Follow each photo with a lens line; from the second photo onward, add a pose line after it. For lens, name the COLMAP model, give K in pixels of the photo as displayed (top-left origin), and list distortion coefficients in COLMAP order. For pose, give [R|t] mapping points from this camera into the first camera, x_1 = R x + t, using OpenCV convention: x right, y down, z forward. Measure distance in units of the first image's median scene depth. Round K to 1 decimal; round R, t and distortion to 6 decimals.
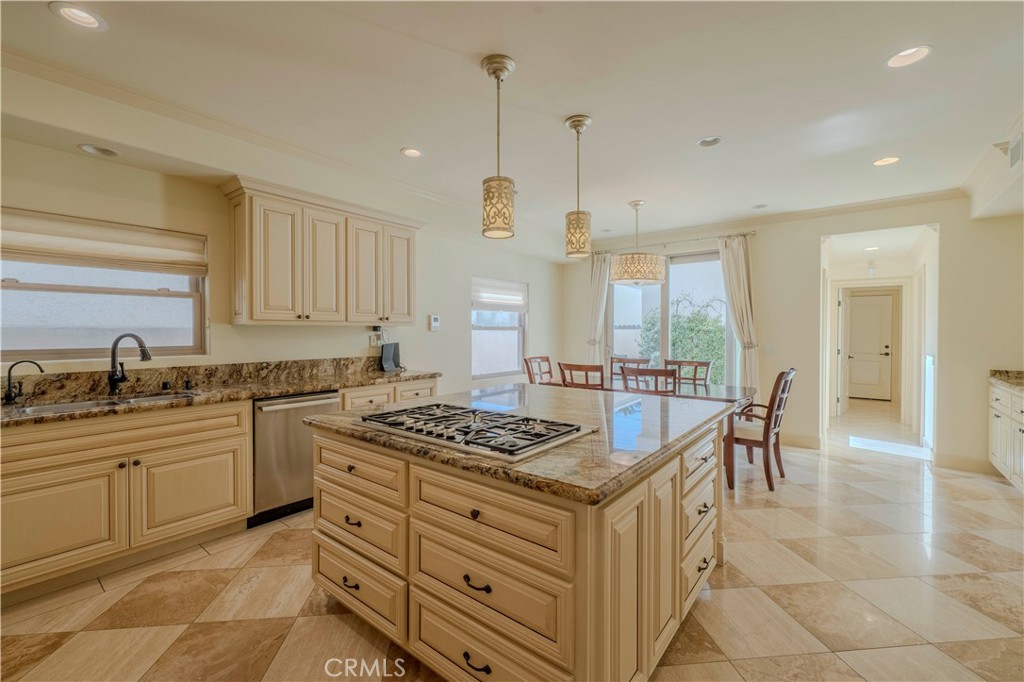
lens RADIAL K [[431.5, 0, 511.6], [0, 431.5, 334.6], [0, 0, 1]] dist [0.002751, -0.000592]
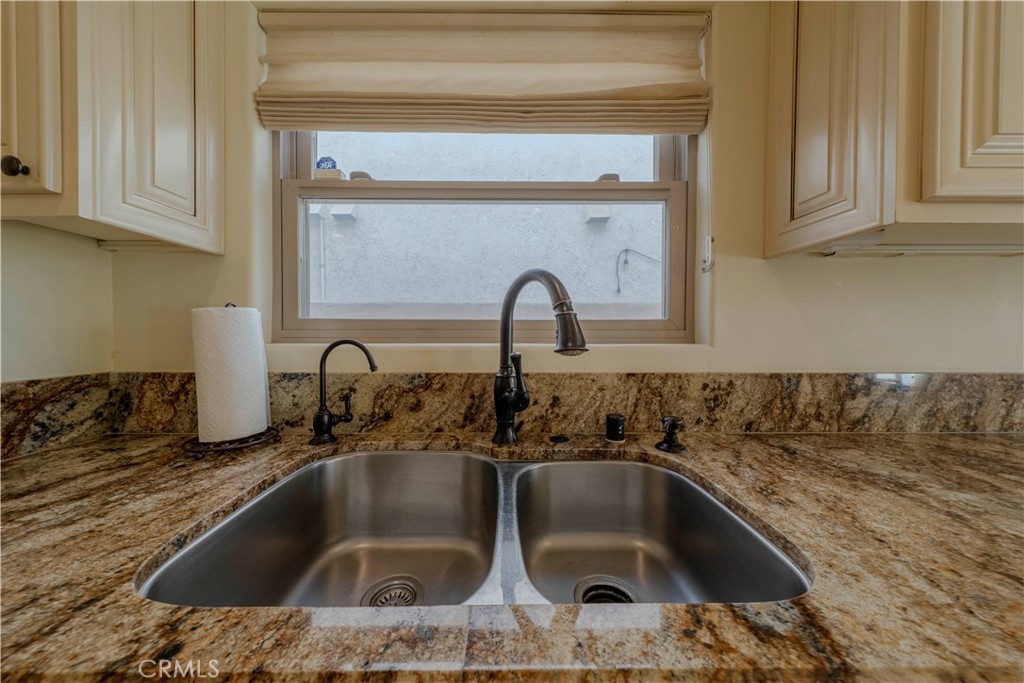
lens RADIAL K [[342.0, 0, 505.1], [0, 342.0, 331.6], [0, 0, 1]] dist [-0.000785, 0.000167]
pose [[0.624133, 0.003282, -0.781311, -0.551597], [-0.009139, 0.999953, -0.003100, 0.036799], [0.781264, 0.009075, 0.624134, 0.653037]]
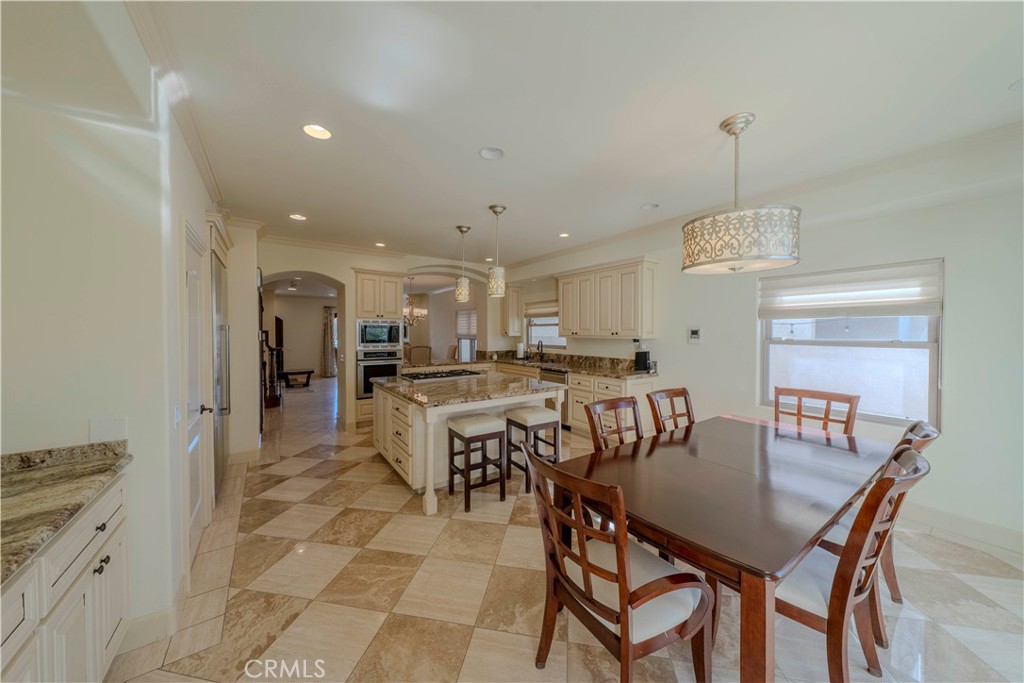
lens RADIAL K [[342.0, 0, 508.7], [0, 342.0, 338.2], [0, 0, 1]] dist [-0.000785, 0.000167]
pose [[-0.290385, 0.014230, -0.956804, 1.090587], [-0.012466, 0.999748, 0.018652, -0.045068], [0.956829, 0.017344, -0.290135, 1.167556]]
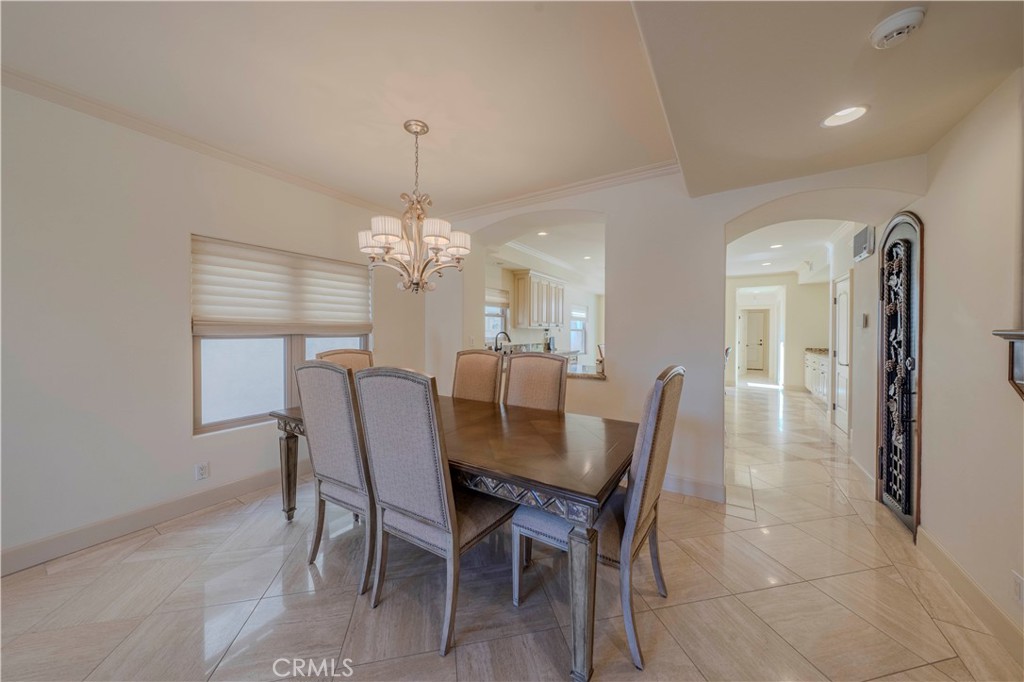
lens RADIAL K [[342.0, 0, 512.7], [0, 342.0, 336.1], [0, 0, 1]] dist [-0.000785, 0.000167]
pose [[0.994740, 0.000368, 0.102430, -0.827760], [-0.000402, 1.000000, 0.000305, 0.019194], [-0.102430, -0.000345, 0.994740, -0.849000]]
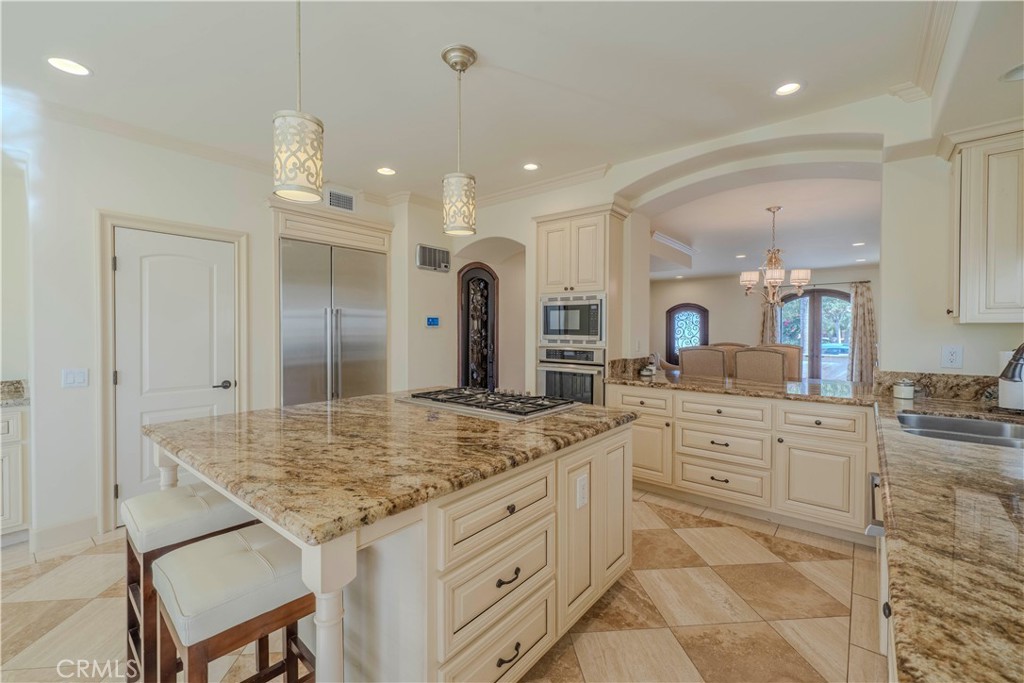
lens RADIAL K [[431.5, 0, 506.9], [0, 431.5, 336.6], [0, 0, 1]] dist [0.002751, -0.000592]
pose [[-0.999639, -0.005400, 0.026316, -0.108315], [-0.004661, 0.999595, 0.028060, -0.014282], [-0.026457, 0.027927, -0.999260, 1.309504]]
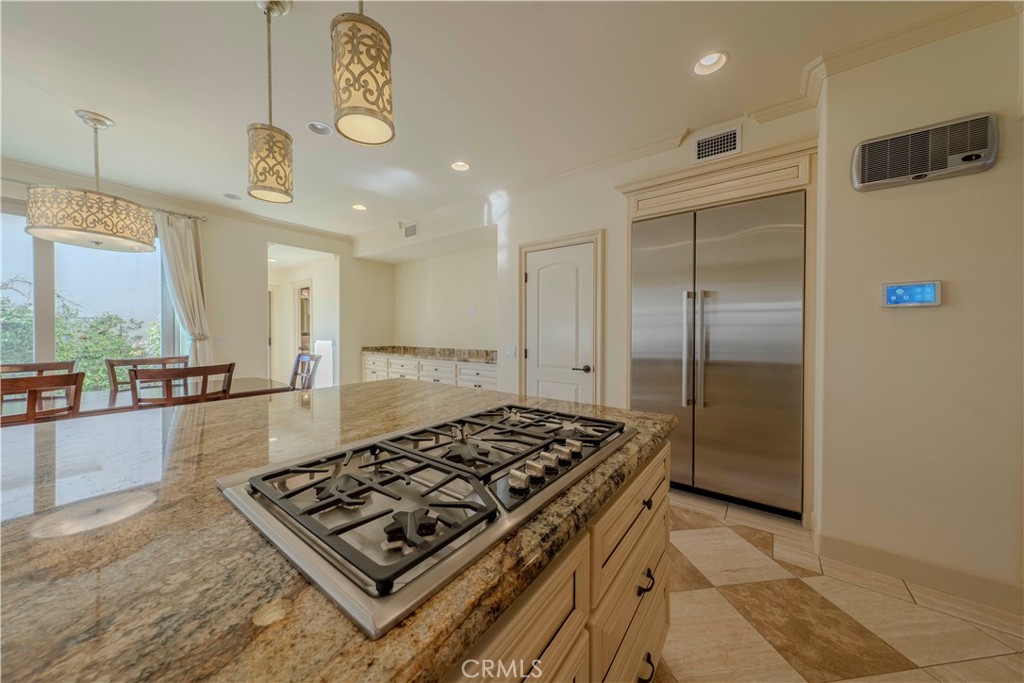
lens RADIAL K [[342.0, 0, 507.0], [0, 342.0, 335.7], [0, 0, 1]] dist [-0.000785, 0.000167]
pose [[-0.024226, -0.016258, 0.999574, -0.324781], [0.011521, 0.999797, 0.016541, 0.024450], [-0.999640, 0.011917, -0.024034, 0.548366]]
